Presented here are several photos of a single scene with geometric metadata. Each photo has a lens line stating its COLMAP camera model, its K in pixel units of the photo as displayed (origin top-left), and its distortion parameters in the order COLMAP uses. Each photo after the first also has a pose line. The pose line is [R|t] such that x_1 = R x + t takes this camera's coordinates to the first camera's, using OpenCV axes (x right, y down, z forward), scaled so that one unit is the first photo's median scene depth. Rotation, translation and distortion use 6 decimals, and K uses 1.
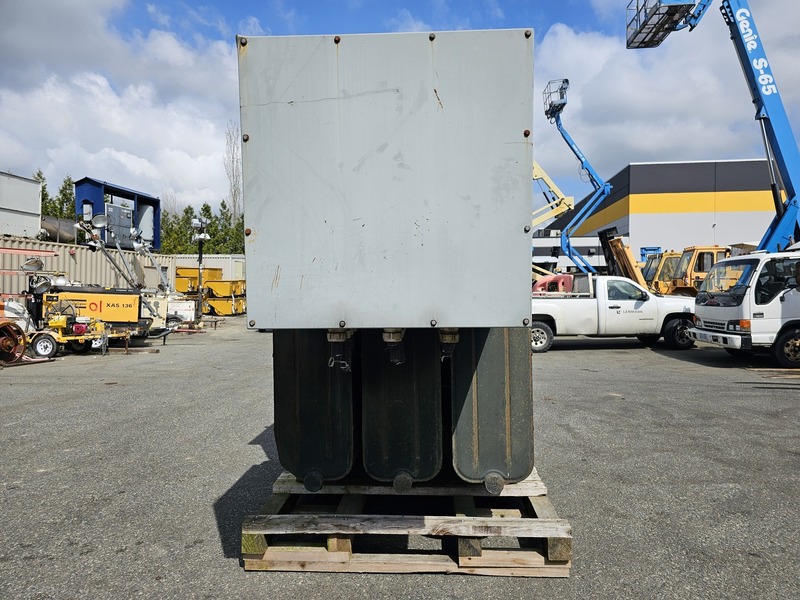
lens RADIAL K [[533.2, 0, 400.0], [0, 533.2, 300.0], [0, 0, 1]] dist [0.043483, -0.034922]
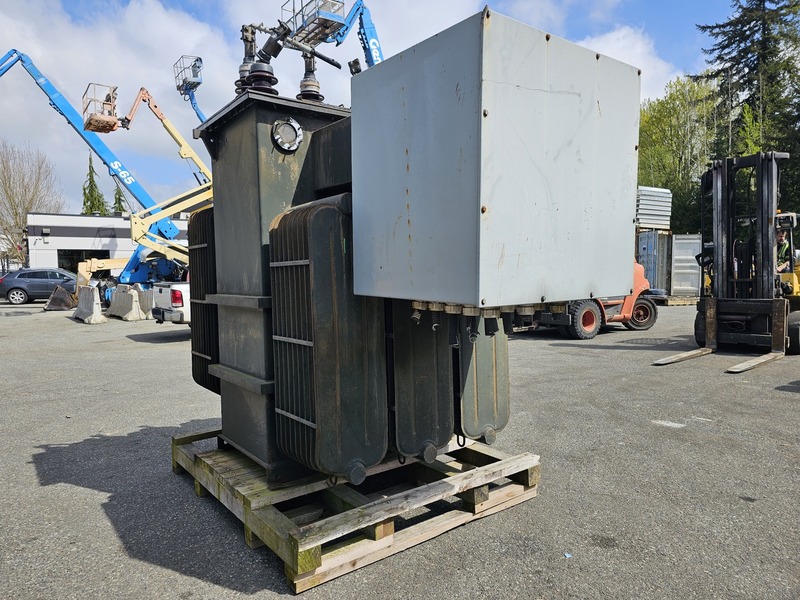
lens RADIAL K [[532.2, 0, 404.4], [0, 532.2, 295.9], [0, 0, 1]] dist [0.048579, -0.039504]
pose [[0.769844, -0.037406, 0.637135, -0.622455], [0.024669, 0.999279, 0.028860, 0.000550], [-0.637755, -0.006501, 0.770212, 0.202004]]
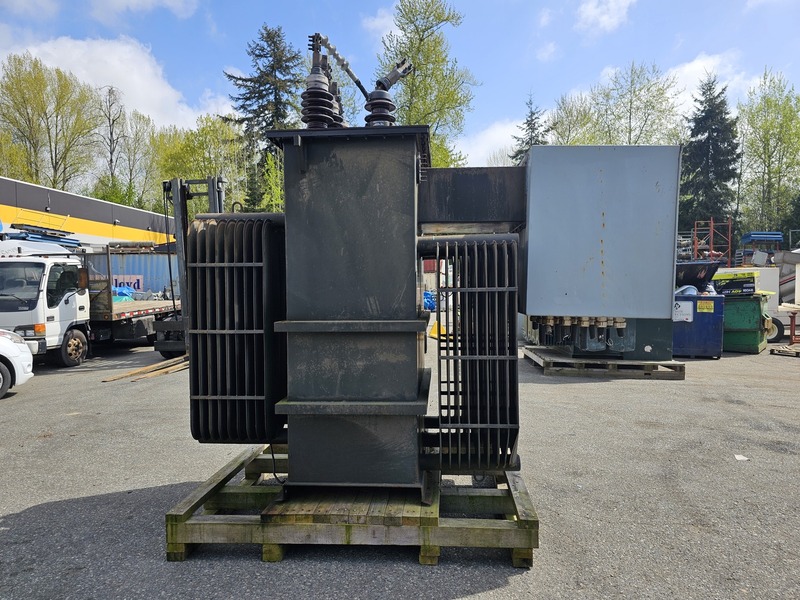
lens RADIAL K [[532.2, 0, 404.4], [0, 532.2, 295.9], [0, 0, 1]] dist [0.048579, -0.039504]
pose [[0.031172, -0.009628, 0.999468, -1.194694], [0.023071, 0.999694, 0.008911, -0.030524], [-0.999248, 0.022781, 0.031385, 1.086962]]
